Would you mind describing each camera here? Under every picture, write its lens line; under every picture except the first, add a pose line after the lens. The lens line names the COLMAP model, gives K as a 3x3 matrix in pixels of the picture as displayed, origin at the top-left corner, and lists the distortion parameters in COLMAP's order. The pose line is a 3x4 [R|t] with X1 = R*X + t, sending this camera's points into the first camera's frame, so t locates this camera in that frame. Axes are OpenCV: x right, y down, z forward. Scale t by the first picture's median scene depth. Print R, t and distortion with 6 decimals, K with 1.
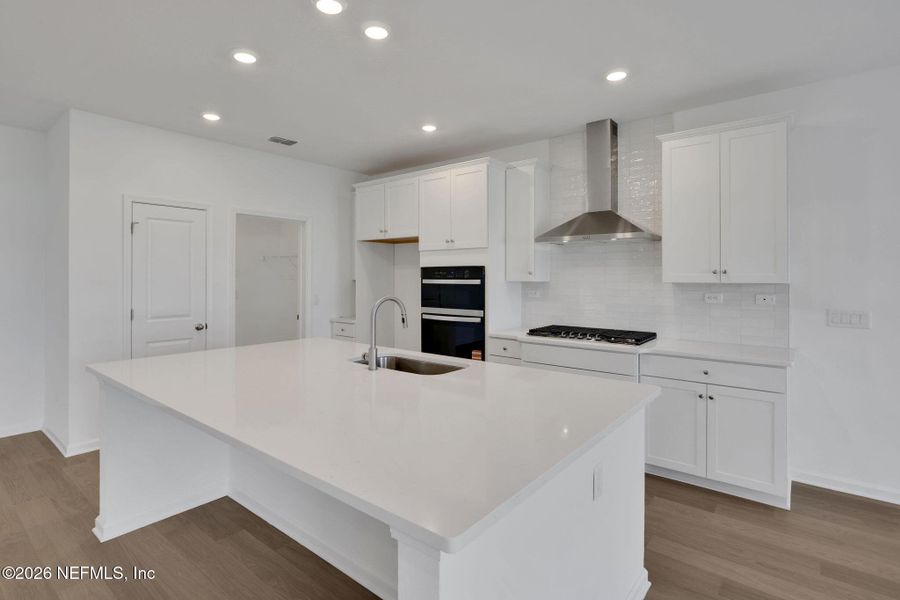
lens RADIAL K [[449.0, 0, 448.7], [0, 449.0, 278.3], [0, 0, 1]] dist [0.000208, 0.000053]
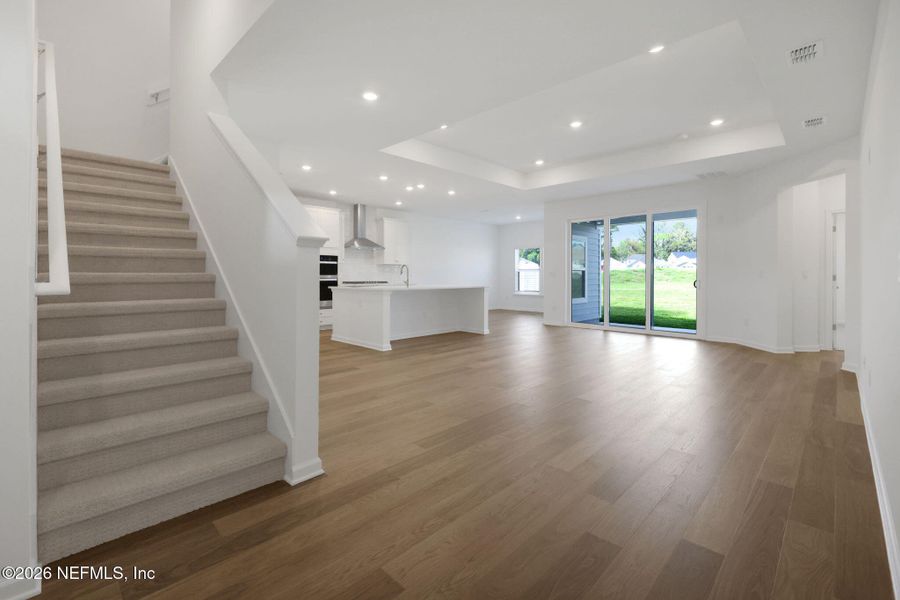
lens RADIAL K [[398.0, 0, 444.2], [0, 398.0, 275.2], [0, 0, 1]] dist [0.000005, 0.000274]
pose [[0.094676, -0.001788, 0.995506, -1.895312], [0.002622, 0.999995, 0.001547, 0.070136], [-0.995505, 0.002464, 0.094681, 0.260518]]
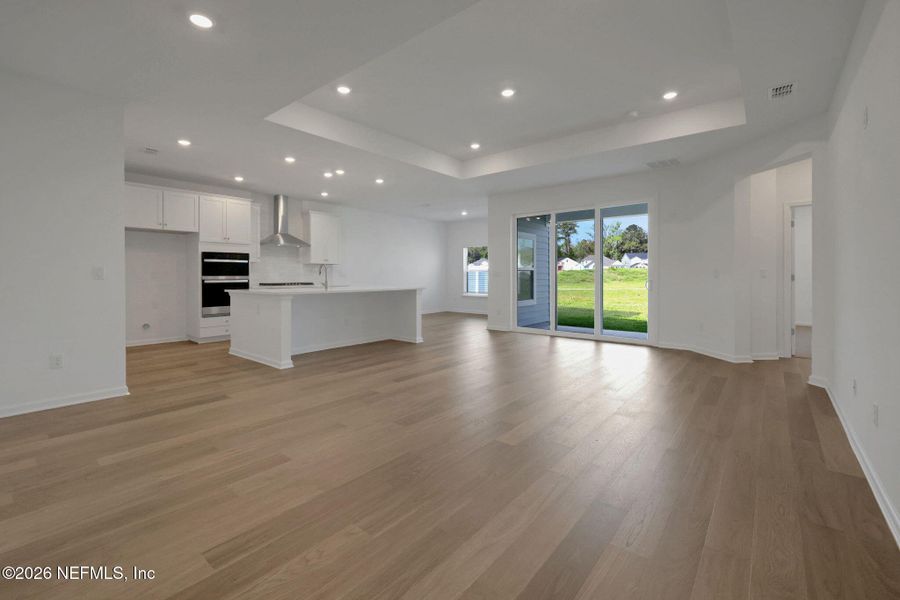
lens RADIAL K [[394.0, 0, 438.3], [0, 394.0, 275.1], [0, 0, 1]] dist [0.000522, 0.000456]
pose [[0.018706, -0.000721, 0.999825, -1.639679], [0.004817, 0.999988, 0.000631, 0.070543], [-0.999813, 0.004804, 0.018710, 0.130690]]
